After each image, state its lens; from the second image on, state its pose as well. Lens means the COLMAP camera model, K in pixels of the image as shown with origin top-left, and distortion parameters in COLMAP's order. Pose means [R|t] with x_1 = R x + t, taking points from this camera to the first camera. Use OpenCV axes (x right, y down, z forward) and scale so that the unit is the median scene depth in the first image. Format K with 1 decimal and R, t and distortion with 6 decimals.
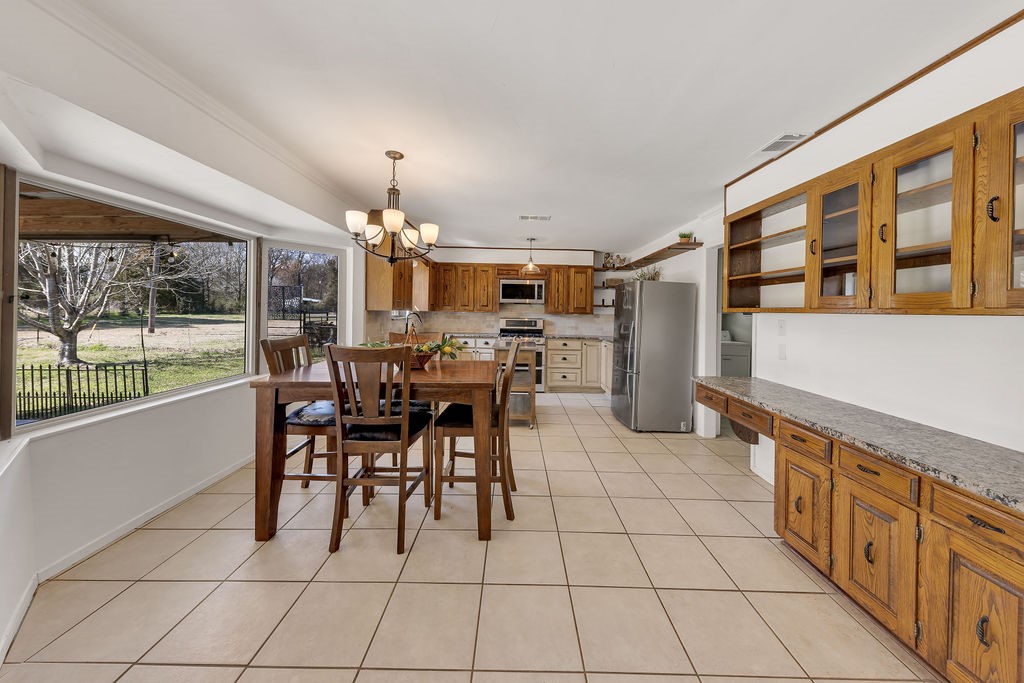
lens RADIAL K [[357.6, 0, 511.9], [0, 357.6, 309.8], [0, 0, 1]] dist [0.008439, -0.001439]
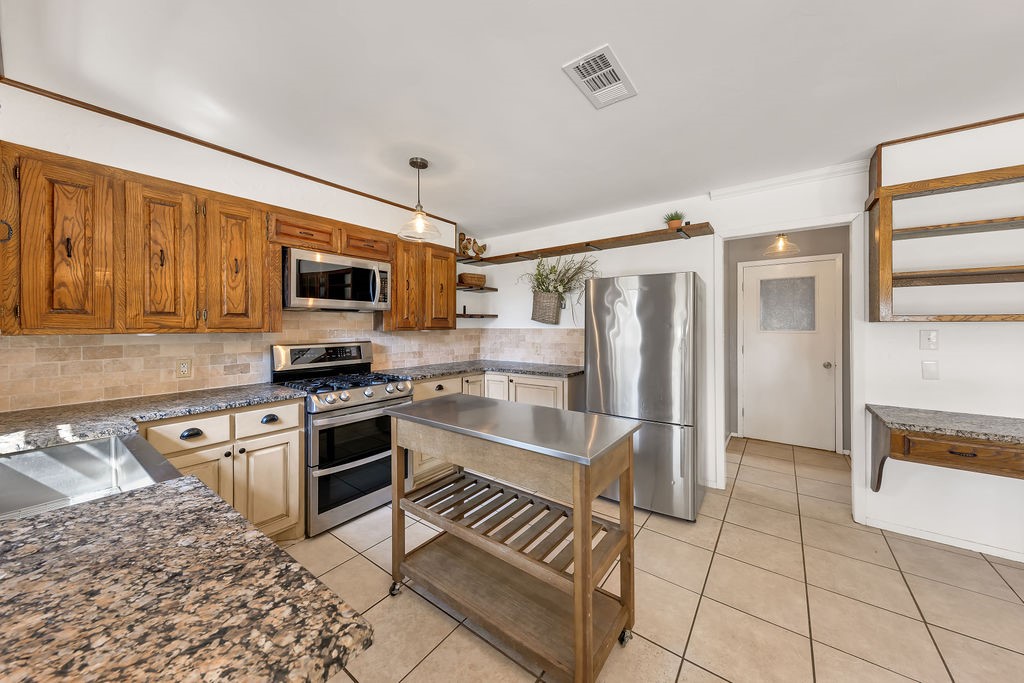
lens RADIAL K [[357.6, 0, 519.2], [0, 357.6, 324.1], [0, 0, 1]] dist [0.008439, -0.001439]
pose [[0.590689, -0.017636, 0.806707, -0.201245], [0.010704, 0.999844, 0.014021, -0.003858], [-0.806829, 0.000353, 0.590786, 0.554567]]
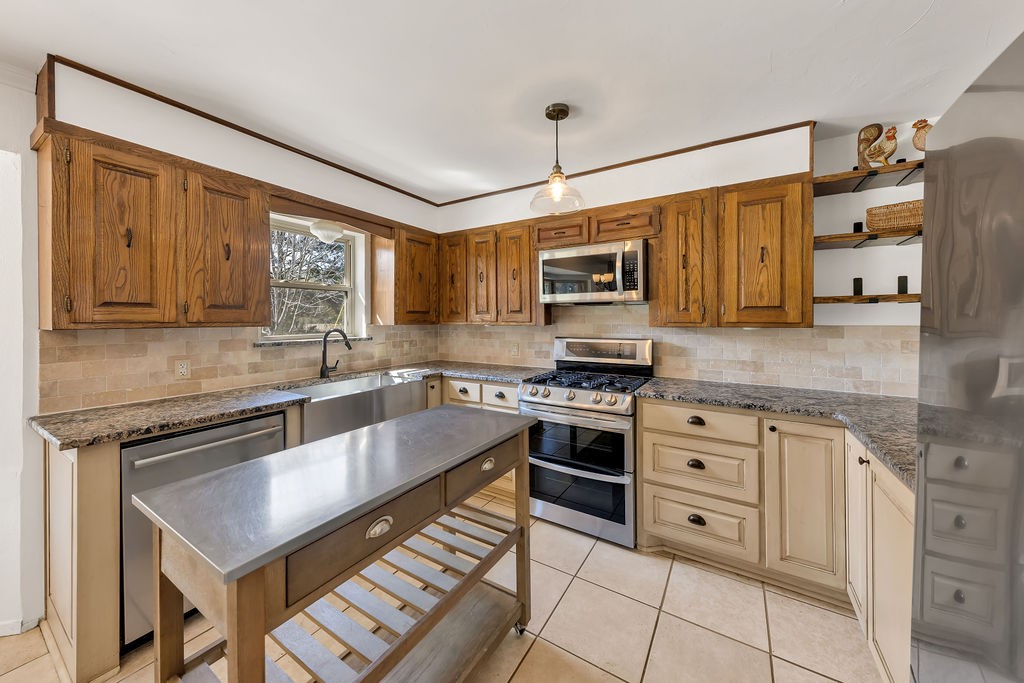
lens RADIAL K [[357.6, 0, 512.9], [0, 357.6, 318.5], [0, 0, 1]] dist [0.008439, -0.001439]
pose [[0.850762, -0.023947, -0.525005, 0.169026], [0.021314, 0.999712, -0.011061, 0.002772], [0.525118, -0.001780, 0.851028, 0.594789]]
